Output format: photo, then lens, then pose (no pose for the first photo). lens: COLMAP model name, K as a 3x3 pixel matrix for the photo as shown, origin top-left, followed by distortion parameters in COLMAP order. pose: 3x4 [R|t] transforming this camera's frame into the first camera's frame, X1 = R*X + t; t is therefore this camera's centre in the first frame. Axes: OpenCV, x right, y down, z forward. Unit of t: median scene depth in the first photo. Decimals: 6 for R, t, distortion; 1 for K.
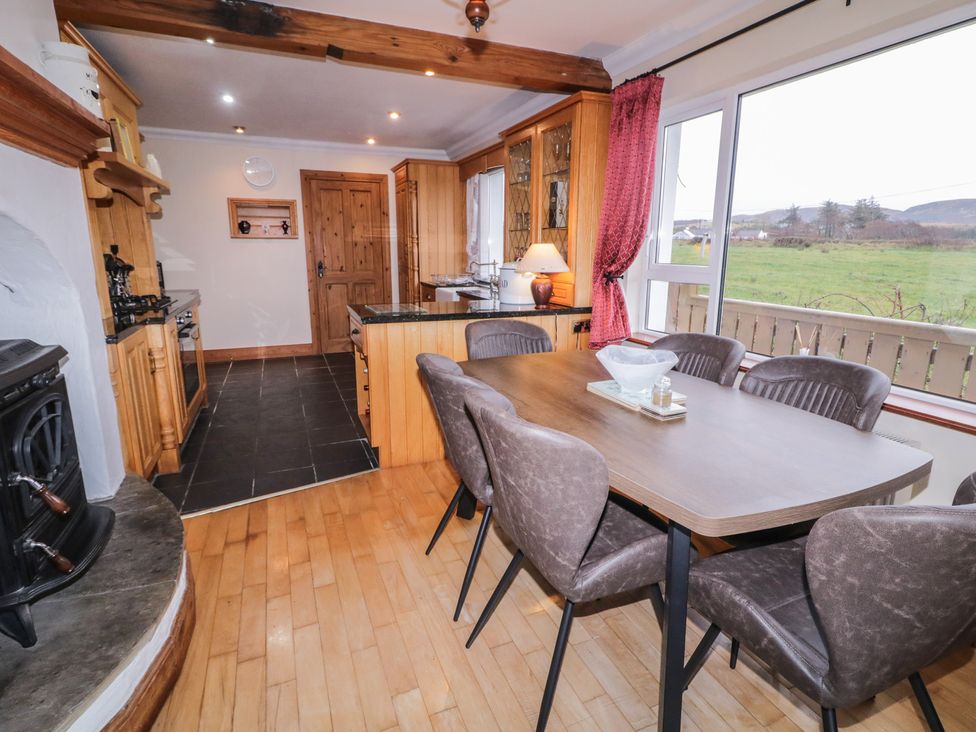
lens RADIAL K [[502.7, 0, 492.1], [0, 502.7, 359.2], [0, 0, 1]] dist [0.000286, 0.000726]
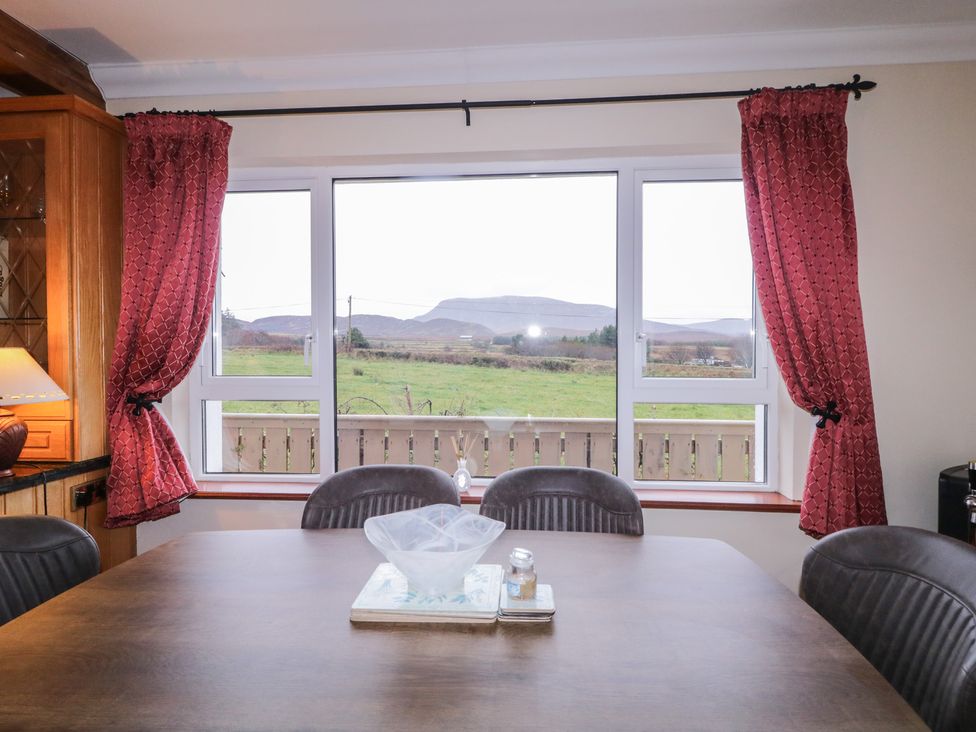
lens RADIAL K [[513.0, 0, 496.9], [0, 513.0, 358.7], [0, 0, 1]] dist [0.002646, -0.000254]
pose [[0.455076, -0.015888, 0.890311, -0.130656], [0.199179, 0.976323, -0.084385, -0.079036], [-0.867890, 0.215733, 0.447466, 0.348952]]
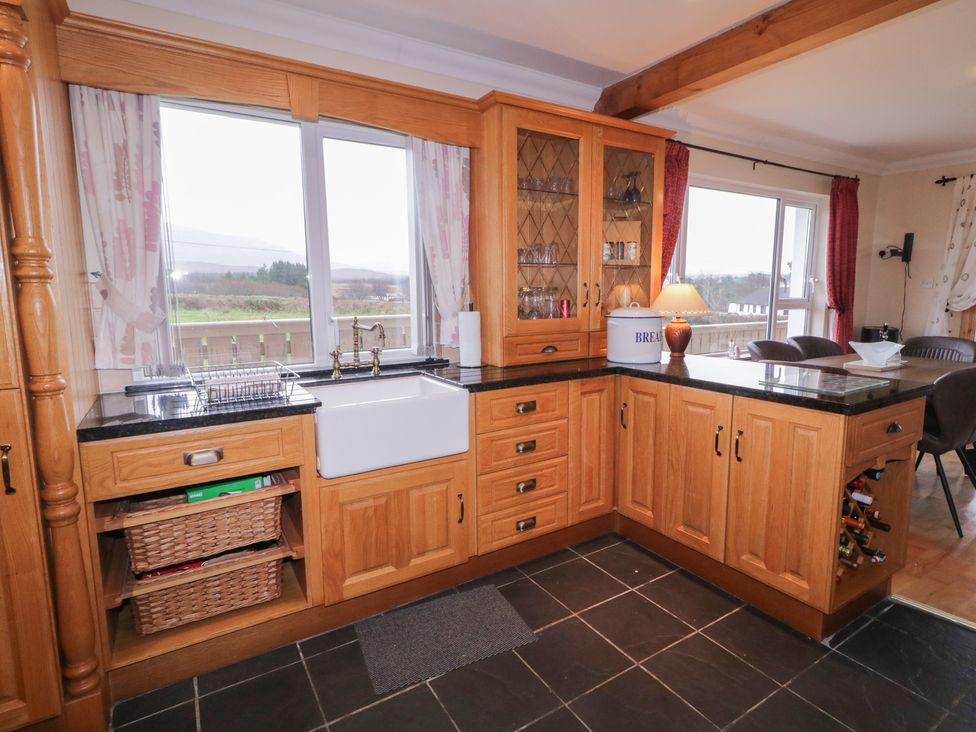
lens RADIAL K [[513.0, 0, 496.9], [0, 513.0, 358.7], [0, 0, 1]] dist [0.002646, -0.000254]
pose [[-0.159034, -0.137081, 0.977710, -0.769419], [0.224202, 0.959426, 0.170986, -0.340687], [-0.961479, 0.246397, -0.121847, 1.492275]]
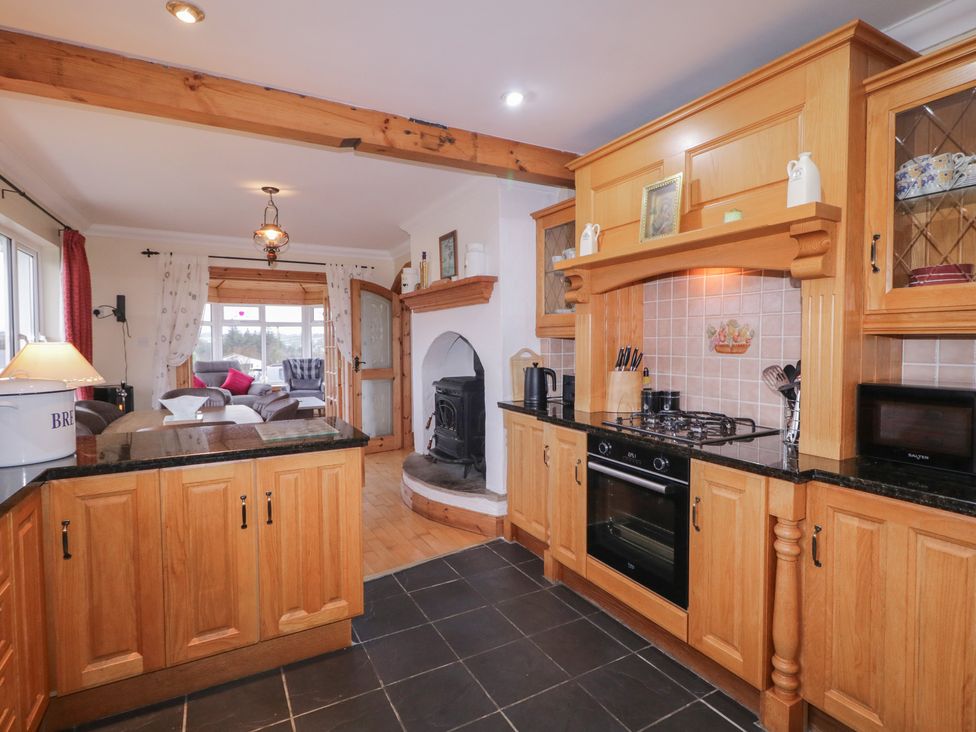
lens RADIAL K [[502.7, 0, 492.1], [0, 502.7, 359.2], [0, 0, 1]] dist [0.000286, 0.000726]
pose [[-0.994855, 0.003185, -0.101259, -0.410141], [-0.022785, 0.966865, 0.254271, -0.396940], [0.098714, 0.255270, -0.961817, 1.722959]]
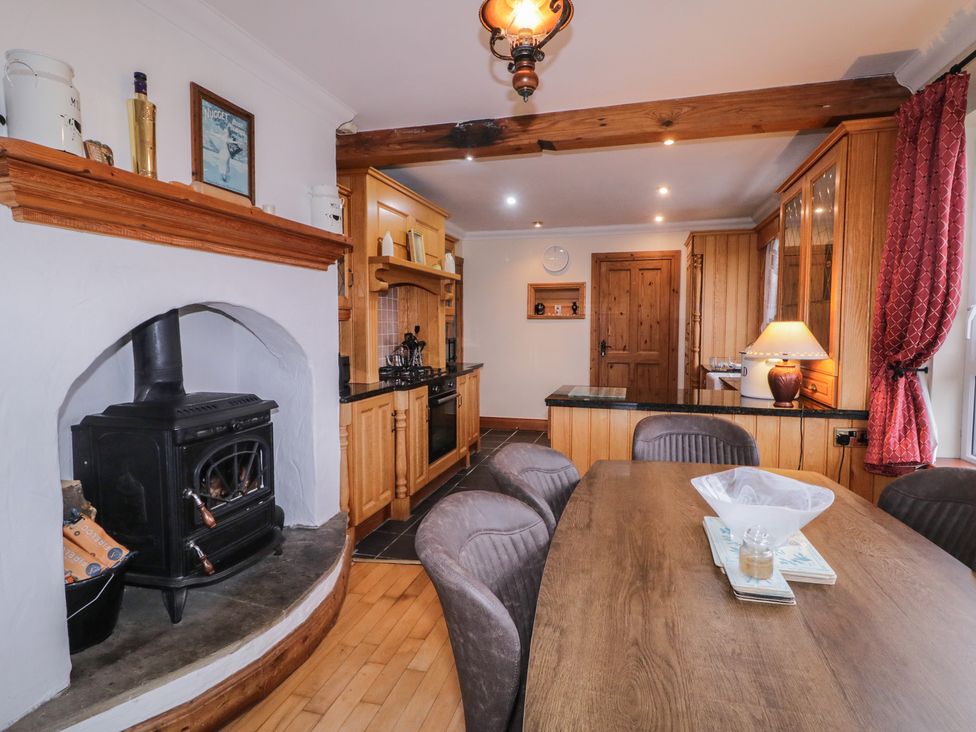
lens RADIAL K [[522.7, 0, 497.7], [0, 522.7, 362.7], [0, 0, 1]] dist [0.003495, 0.000313]
pose [[0.792696, 0.038193, -0.608419, 0.245339], [-0.127460, 0.986361, -0.104147, -0.031770], [0.596143, 0.160106, 0.786753, 0.130763]]
